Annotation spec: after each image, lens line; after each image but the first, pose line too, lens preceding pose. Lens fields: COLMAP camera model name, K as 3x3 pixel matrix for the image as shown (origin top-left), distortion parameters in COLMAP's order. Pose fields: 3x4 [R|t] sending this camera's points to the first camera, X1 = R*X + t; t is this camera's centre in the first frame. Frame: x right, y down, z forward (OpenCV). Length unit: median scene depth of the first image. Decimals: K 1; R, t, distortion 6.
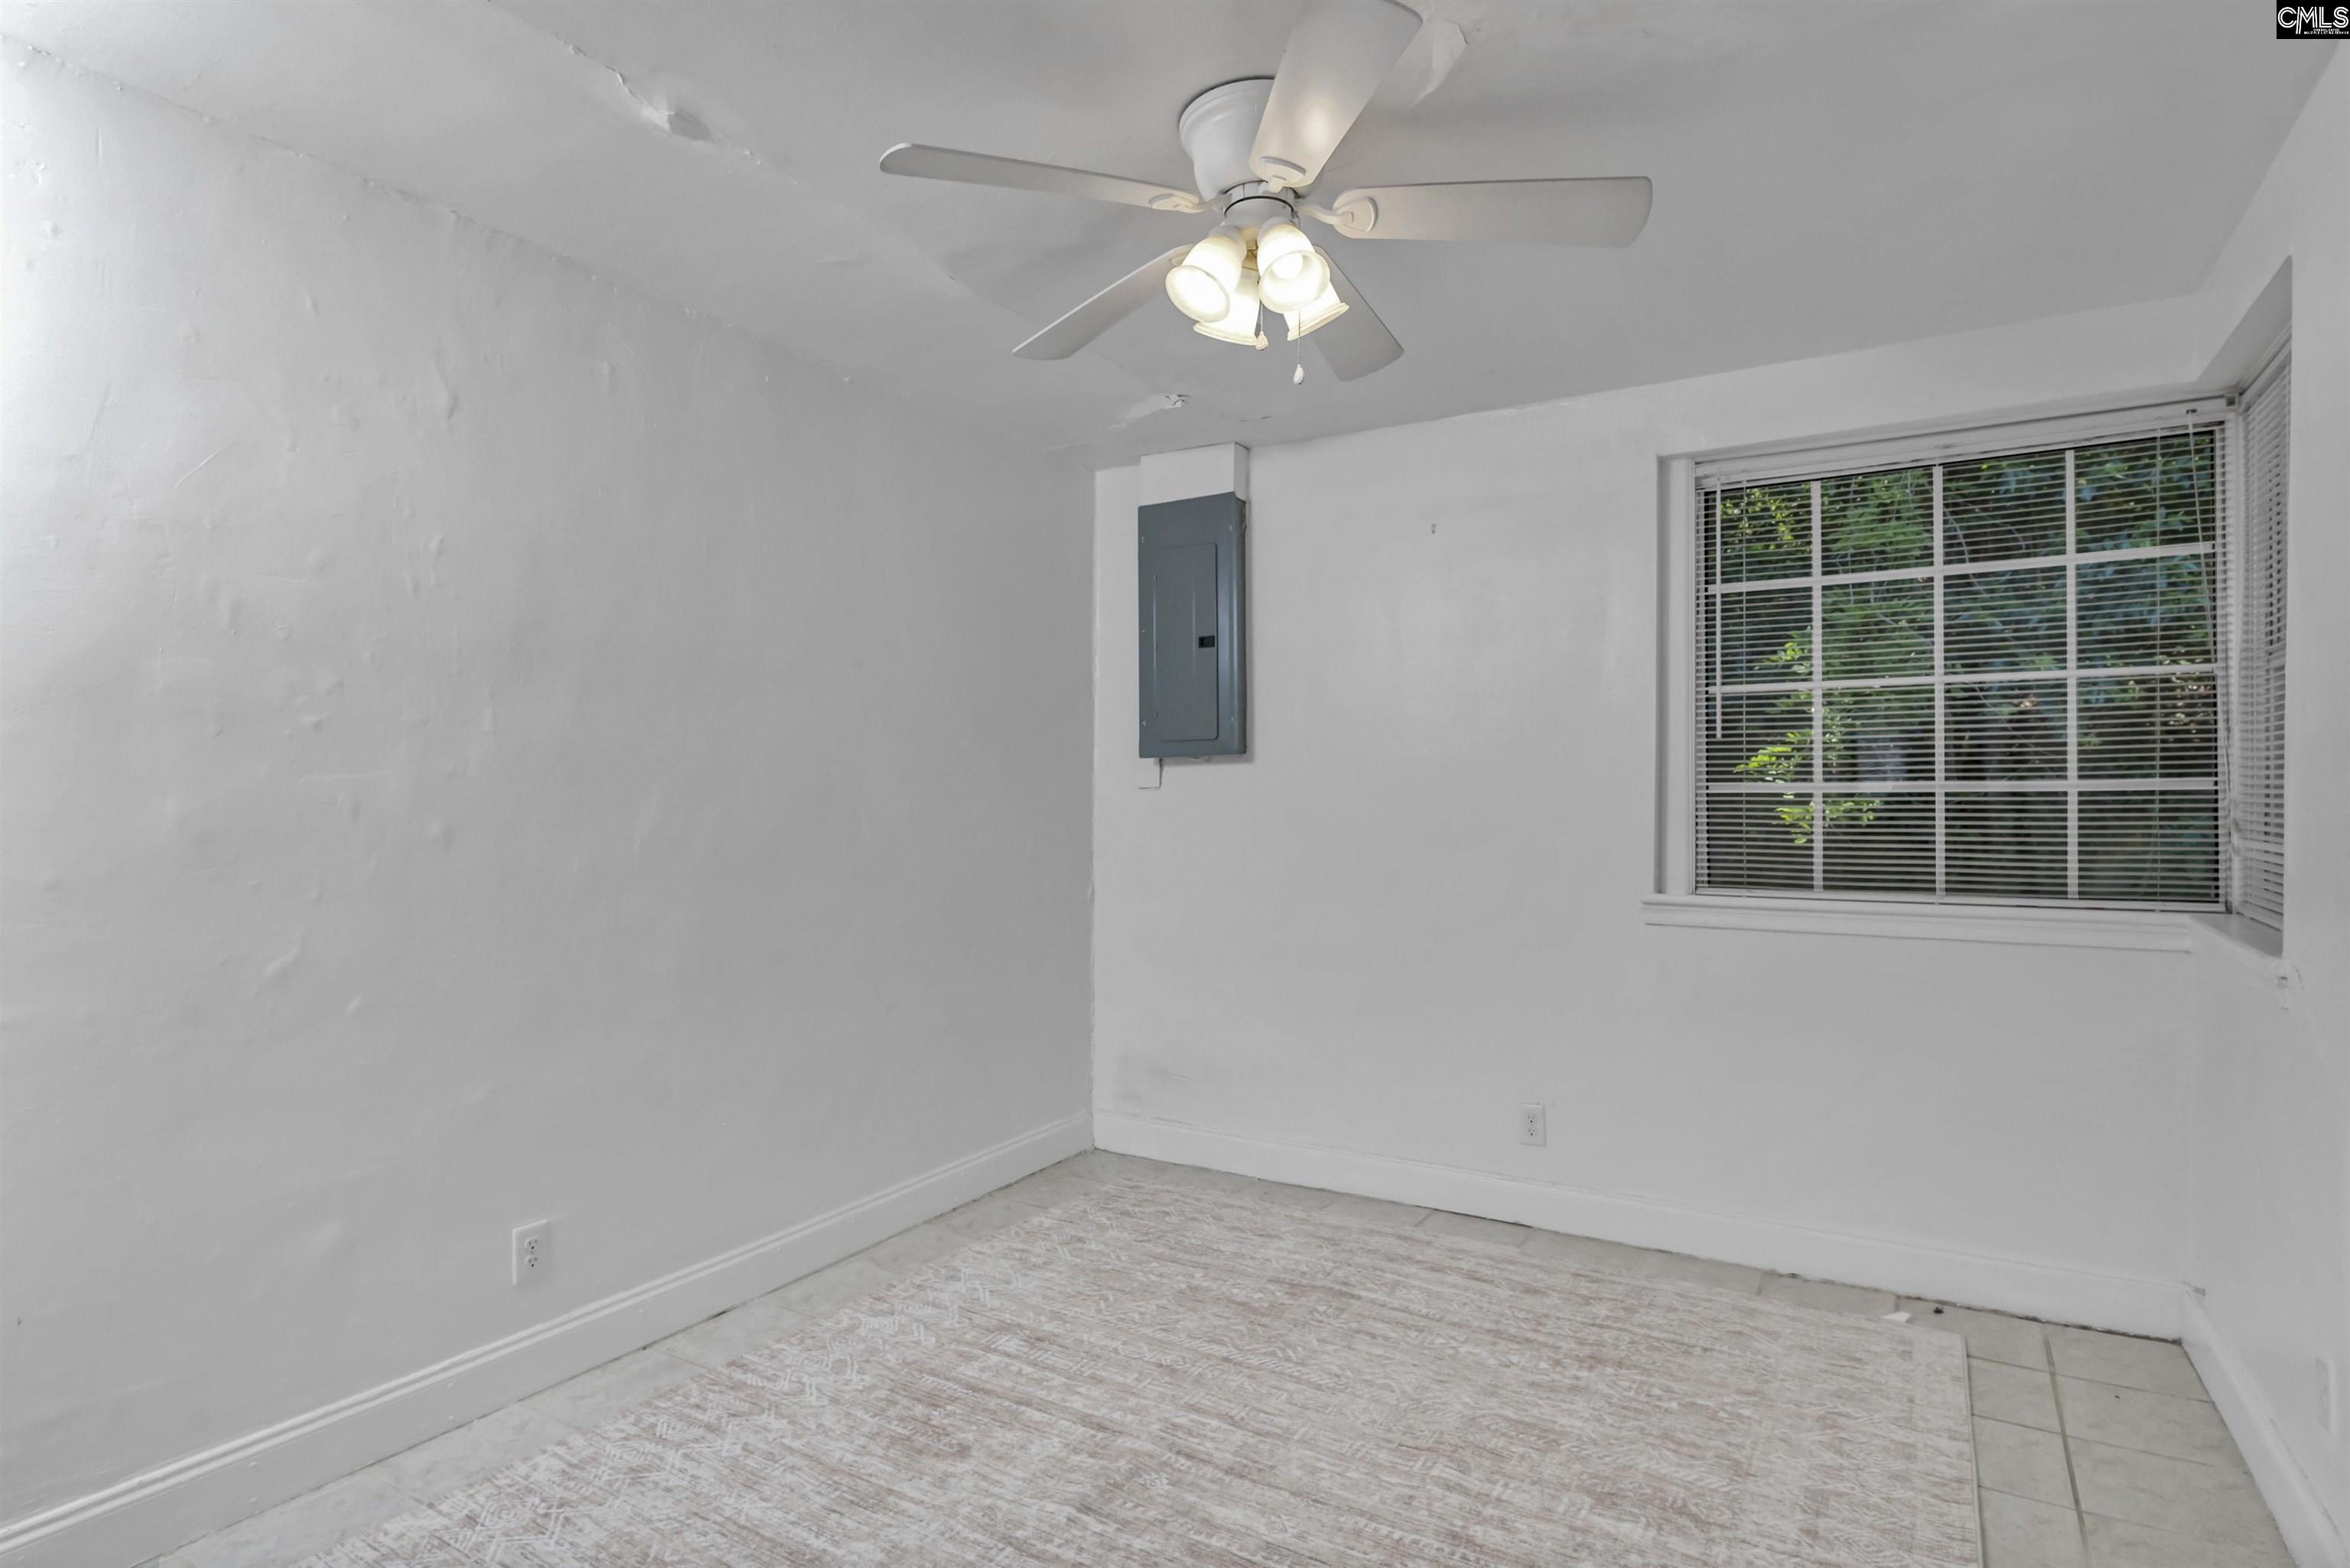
lens RADIAL K [[1225.4, 0, 1173.4], [0, 1225.4, 805.2], [0, 0, 1]] dist [-0.003185, -0.001231]
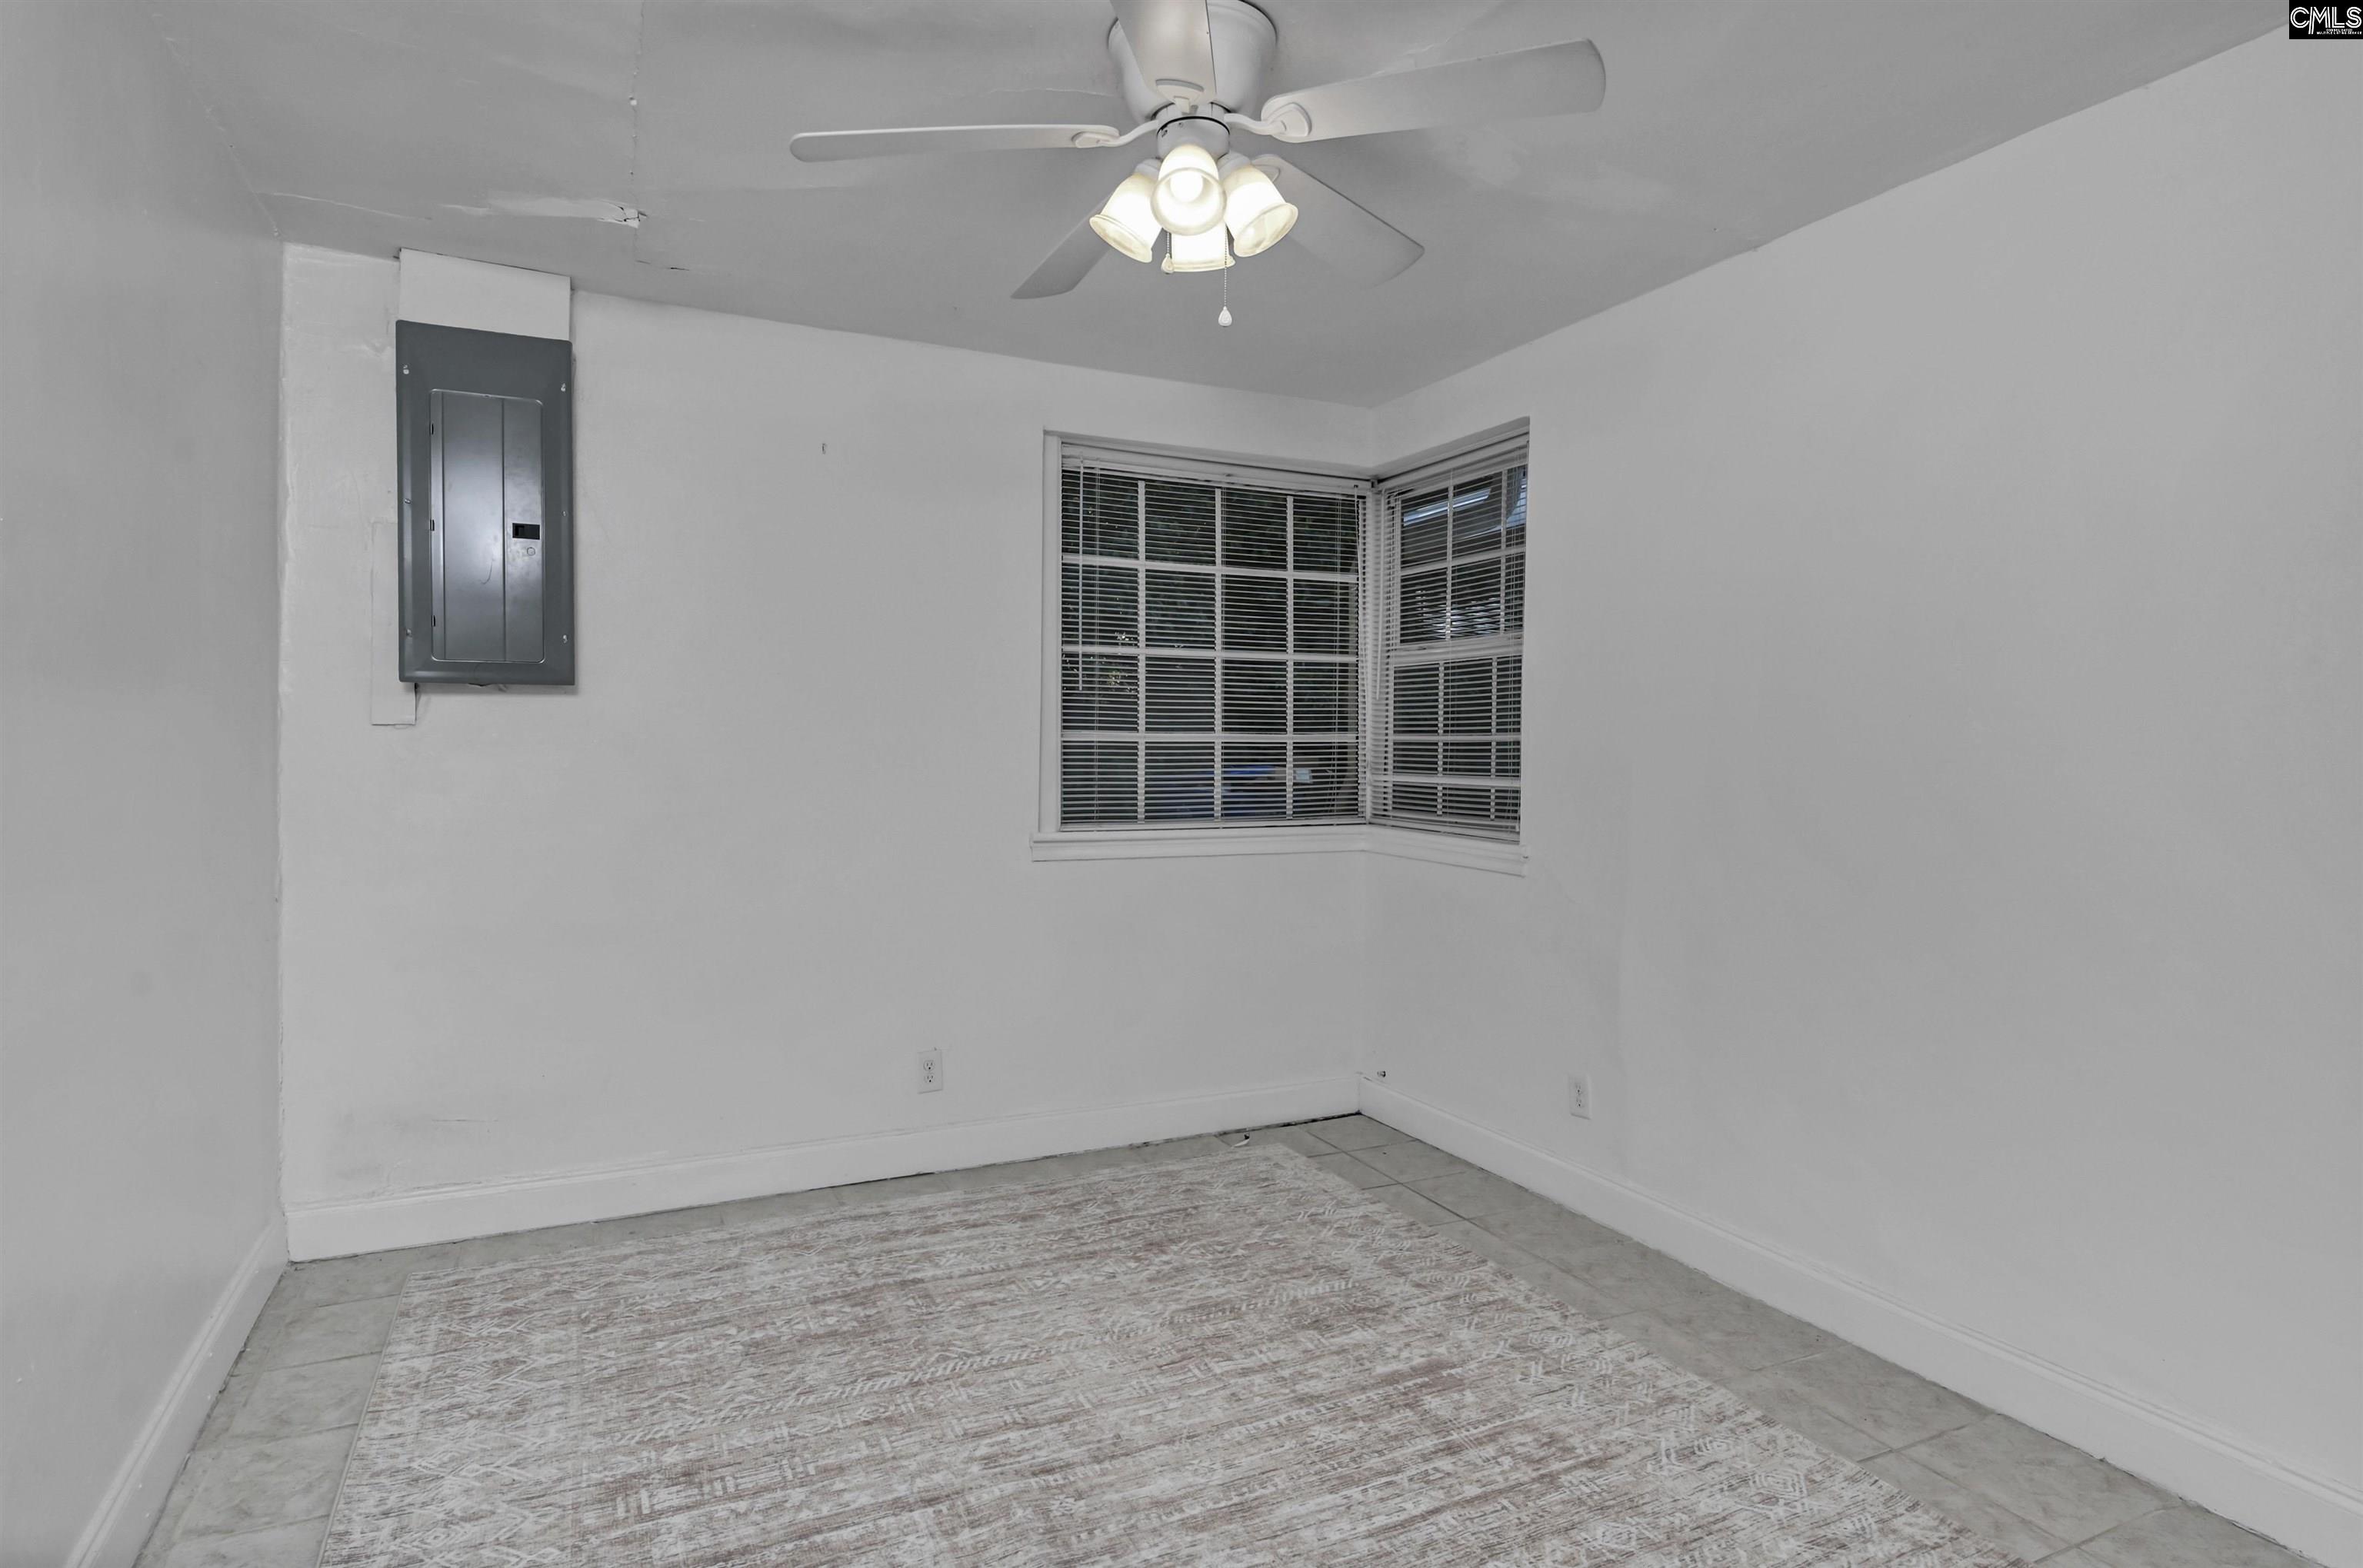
lens RADIAL K [[1258.5, 0, 1181.5], [0, 1258.5, 784.0], [0, 0, 1]] dist [0.014037, -0.019457]
pose [[0.540420, -0.020331, 0.841150, -0.522135], [-0.000911, 0.999693, 0.024748, 0.001728], [-0.841395, -0.014141, 0.540236, 0.311690]]
